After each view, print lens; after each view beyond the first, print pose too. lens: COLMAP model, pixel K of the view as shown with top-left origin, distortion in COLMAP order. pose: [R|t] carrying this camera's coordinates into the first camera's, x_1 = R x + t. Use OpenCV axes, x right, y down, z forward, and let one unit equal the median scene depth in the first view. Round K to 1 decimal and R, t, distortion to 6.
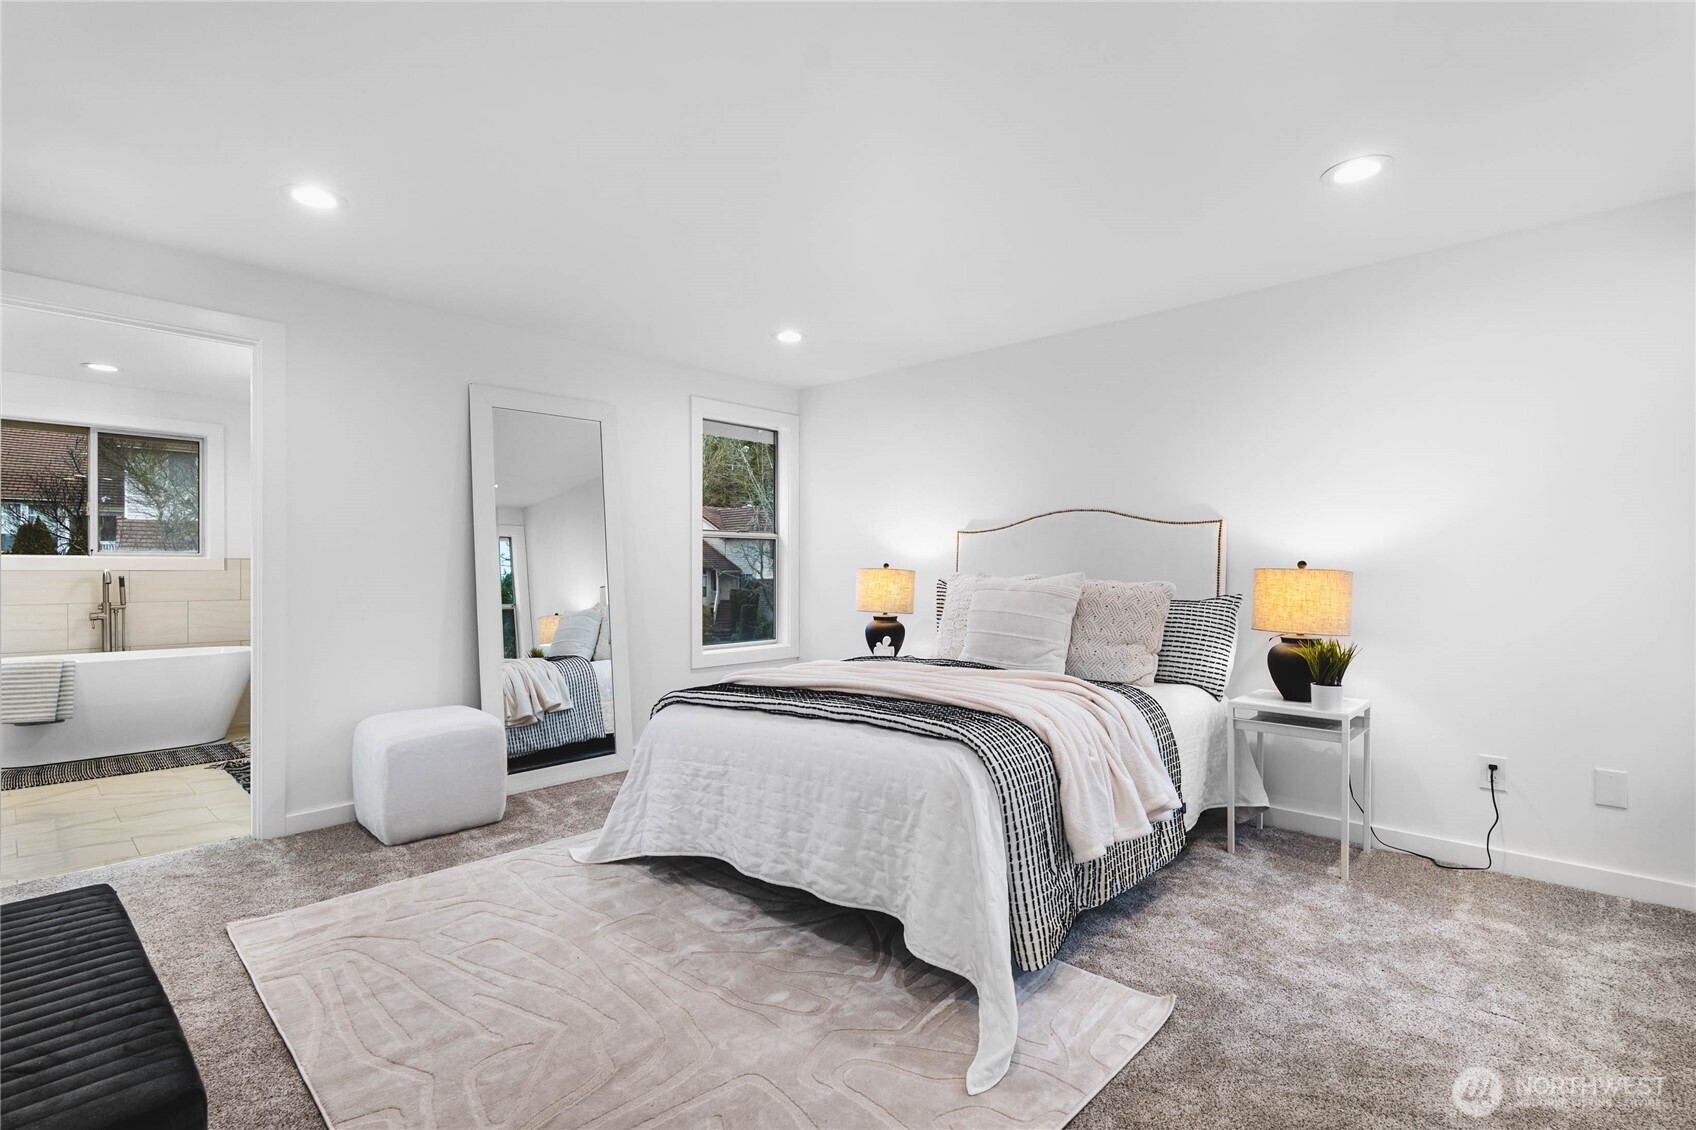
lens RADIAL K [[792.3, 0, 848.5], [0, 792.3, 571.3], [0, 0, 1]] dist [0.001390, 0.001368]
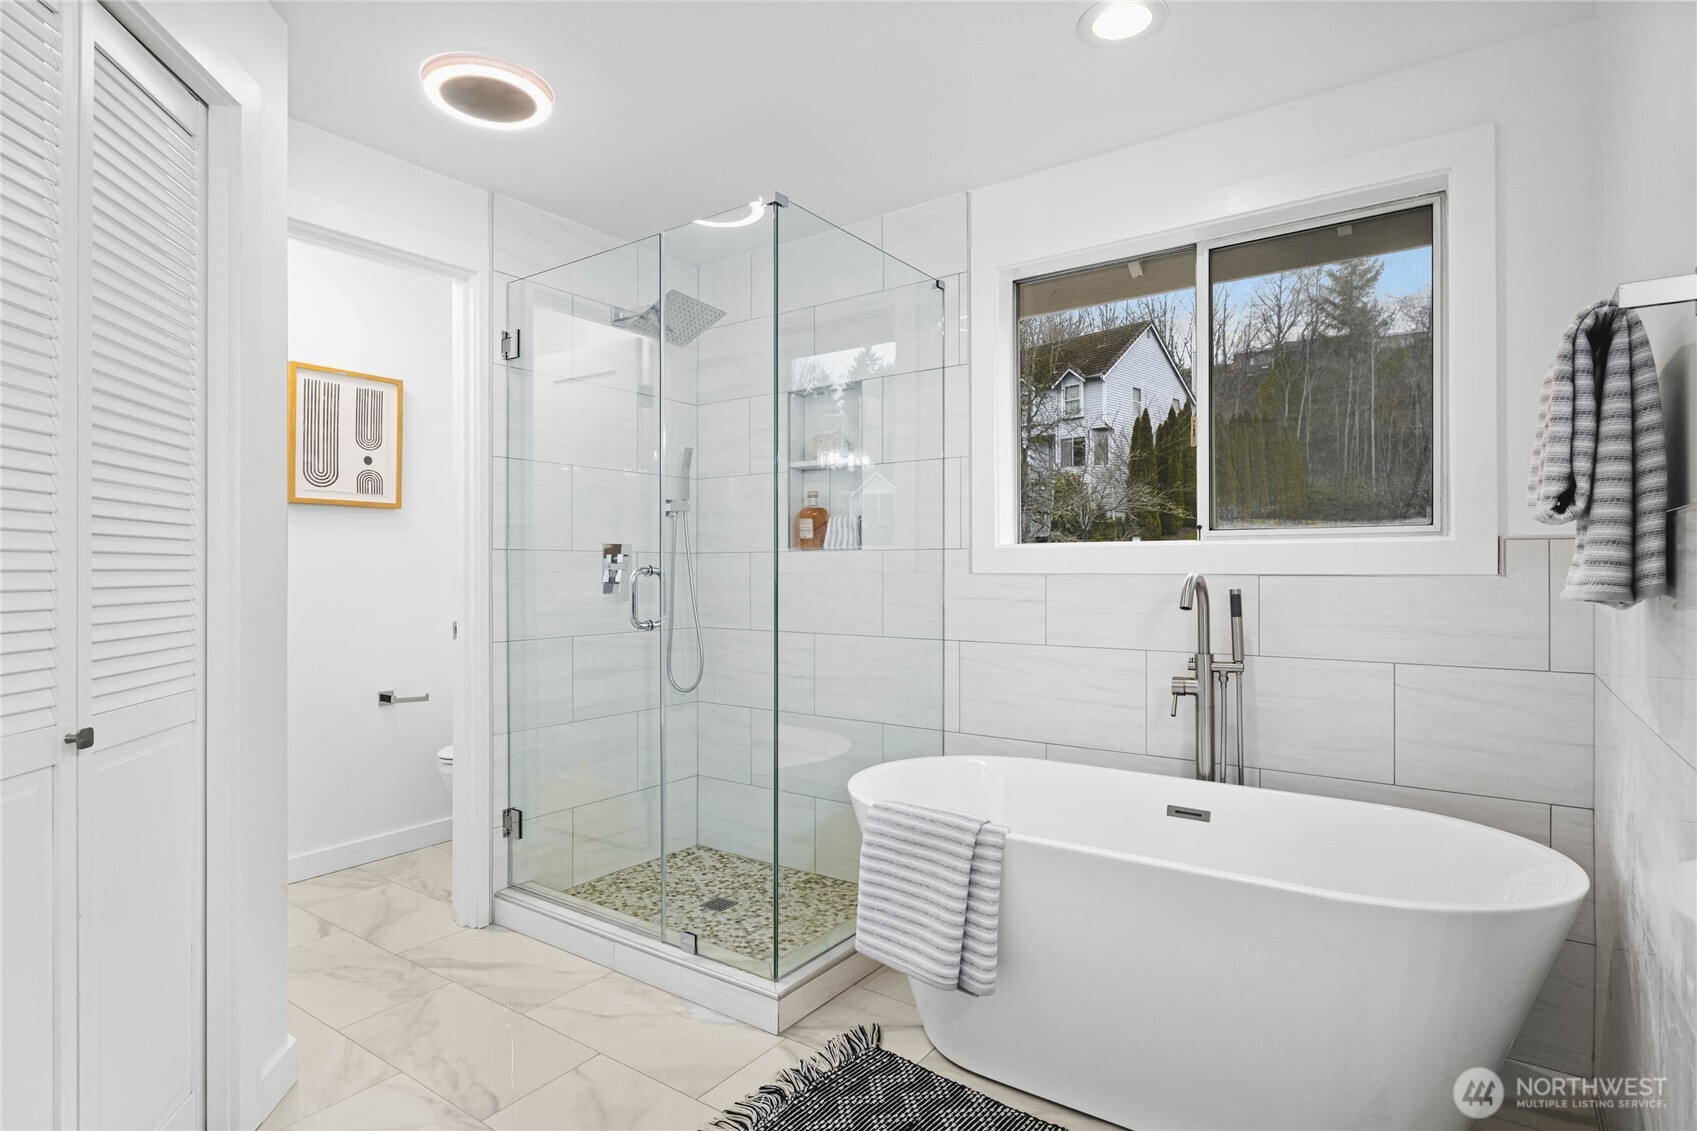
lens RADIAL K [[876.5, 0, 832.5], [0, 876.5, 566.6], [0, 0, 1]] dist [-0.005581, 0.002079]
pose [[0.116165, -0.001980, -0.993228, -0.505396], [-0.000760, 0.999998, -0.002082, -0.003898], [0.993230, 0.000996, 0.116163, 0.746581]]
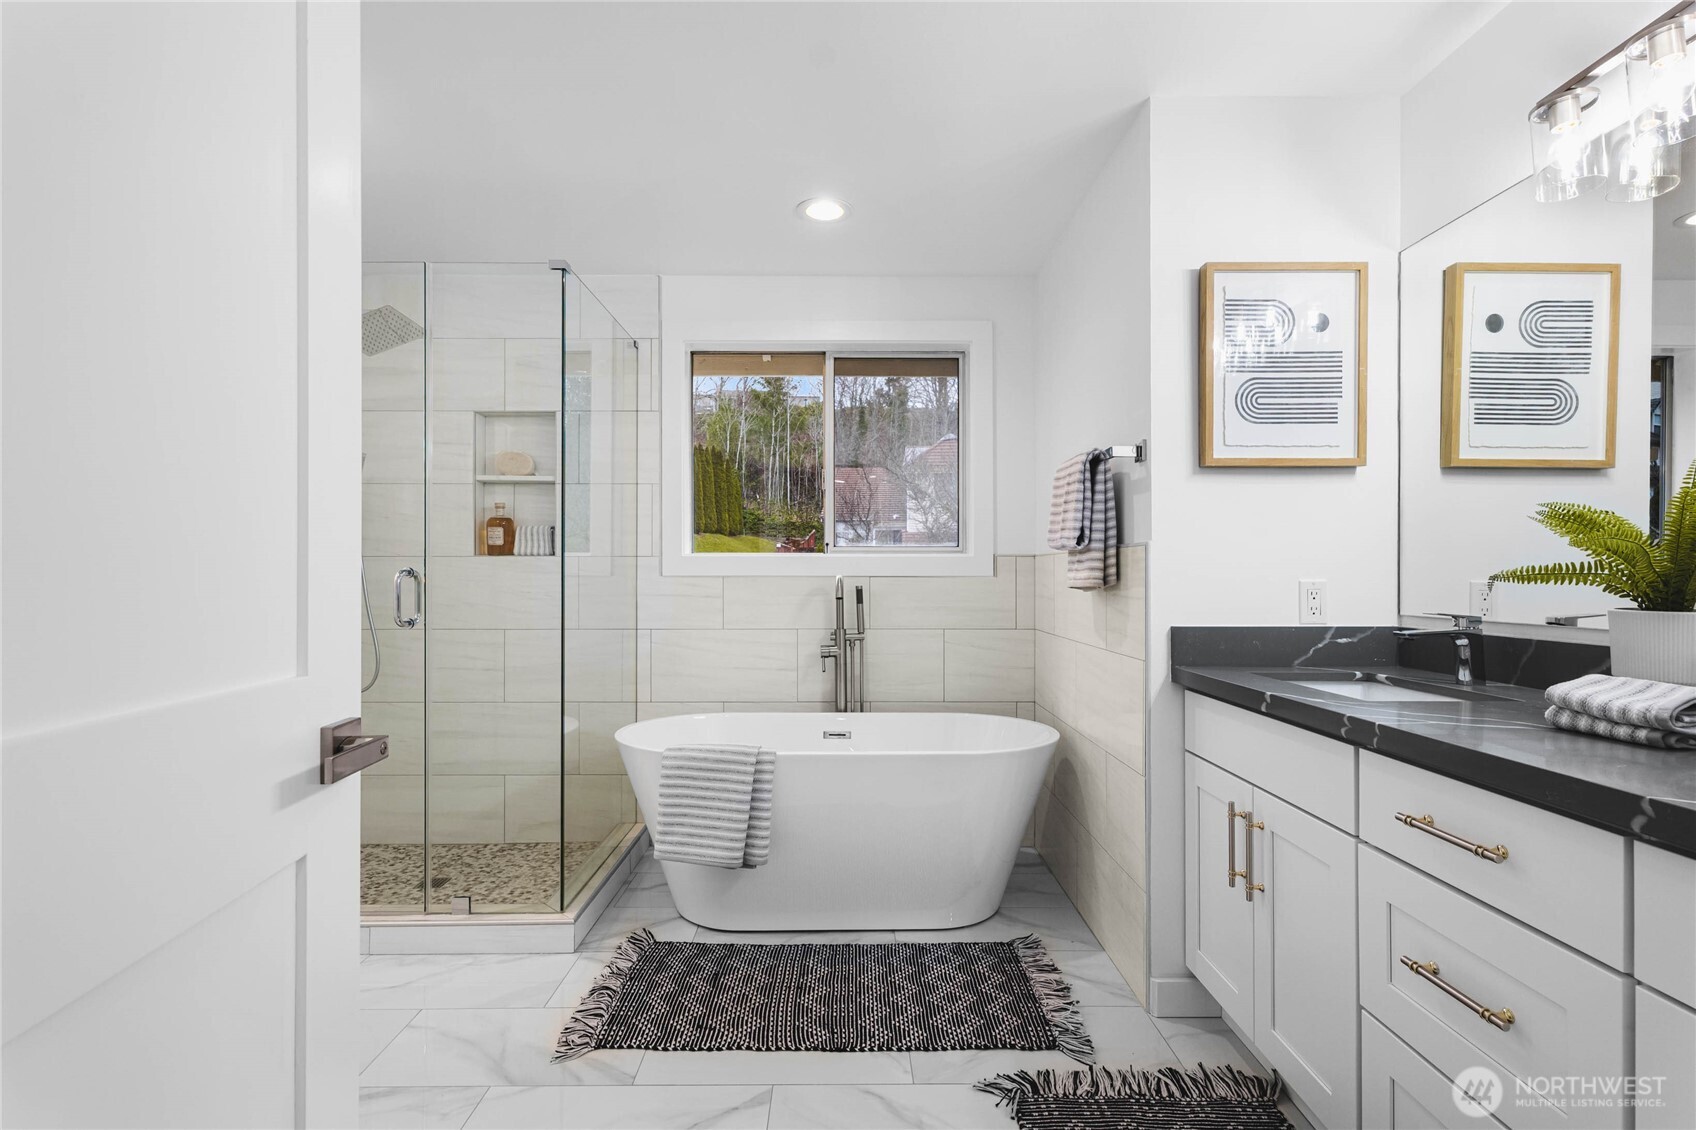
lens RADIAL K [[792.3, 0, 836.6], [0, 792.3, 568.3], [0, 0, 1]] dist [0.001390, 0.001368]
pose [[0.672982, -0.003908, -0.739648, -0.478499], [-0.002238, 0.999971, -0.007320, -0.002630], [0.739655, 0.006582, 0.672954, 0.578269]]
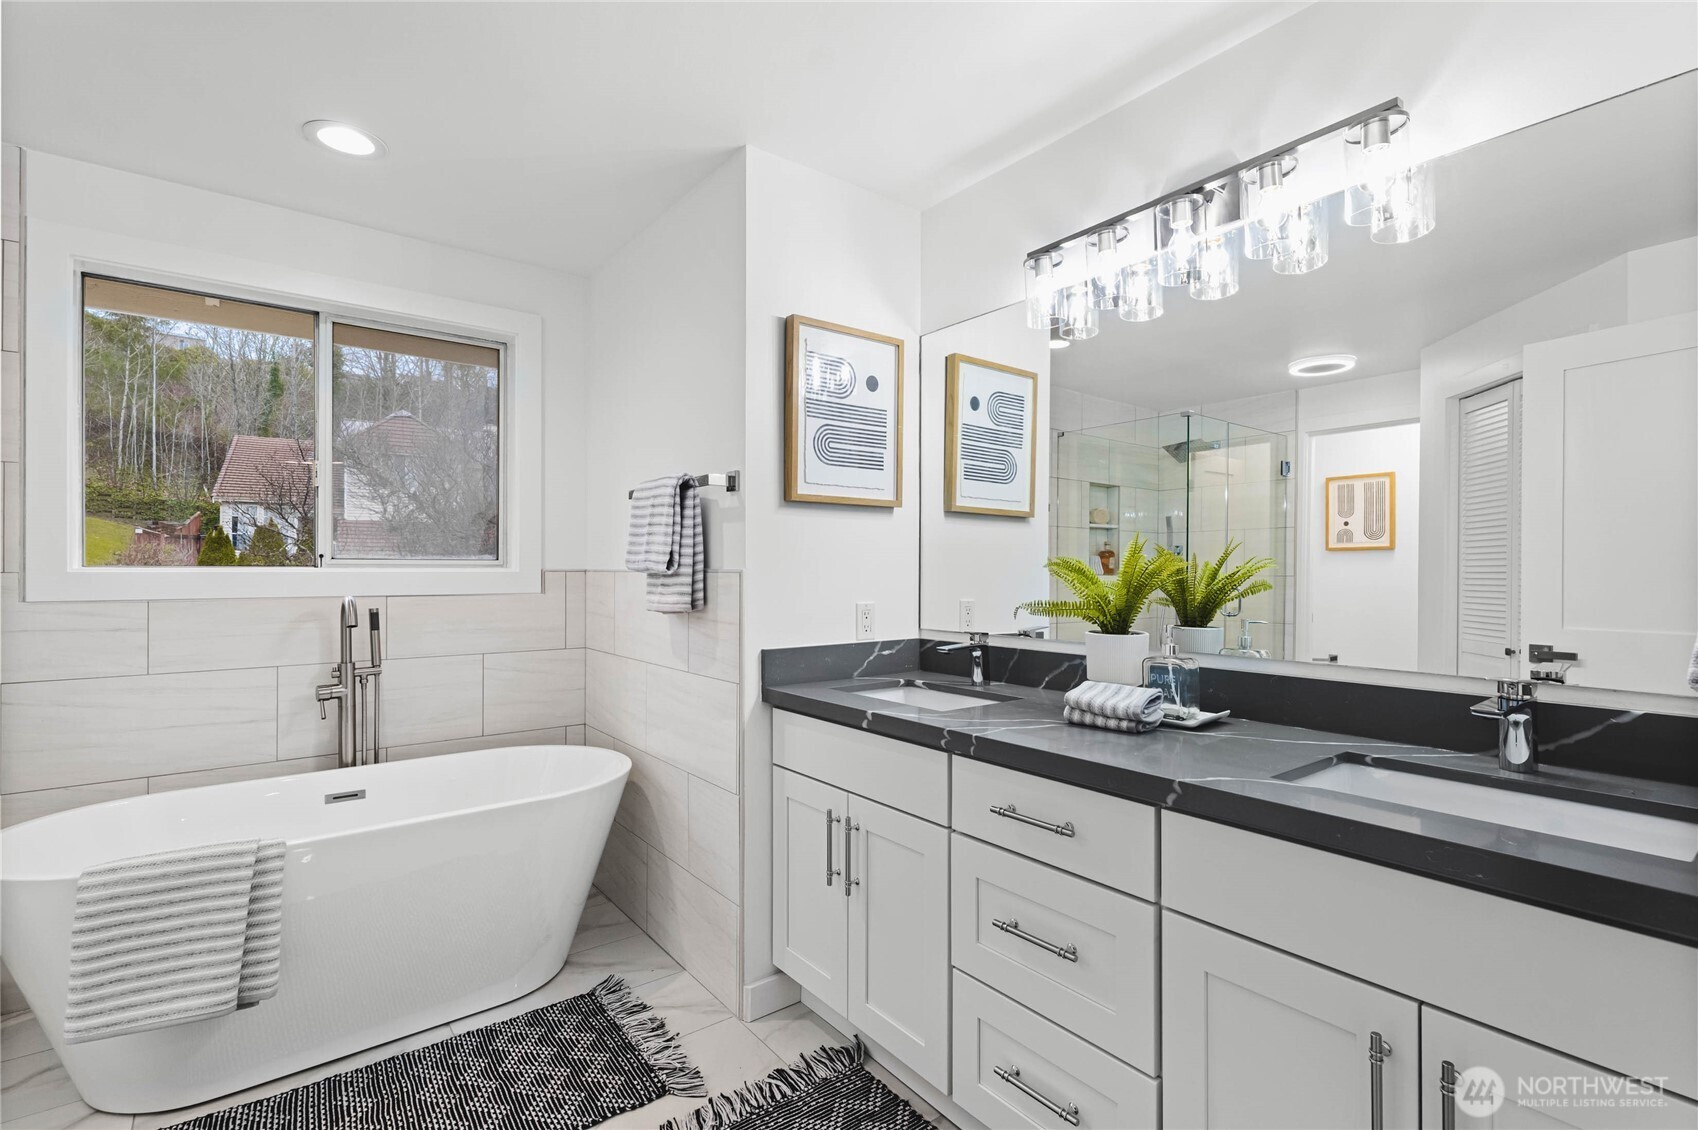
lens RADIAL K [[793.2, 0, 843.7], [0, 793.2, 563.6], [0, 0, 1]] dist [0.001390, 0.001368]
pose [[0.984715, 0.000597, -0.174175, -0.539127], [-0.001778, 0.999976, -0.006627, -0.018667], [0.174167, 0.006836, 0.984692, 0.562147]]
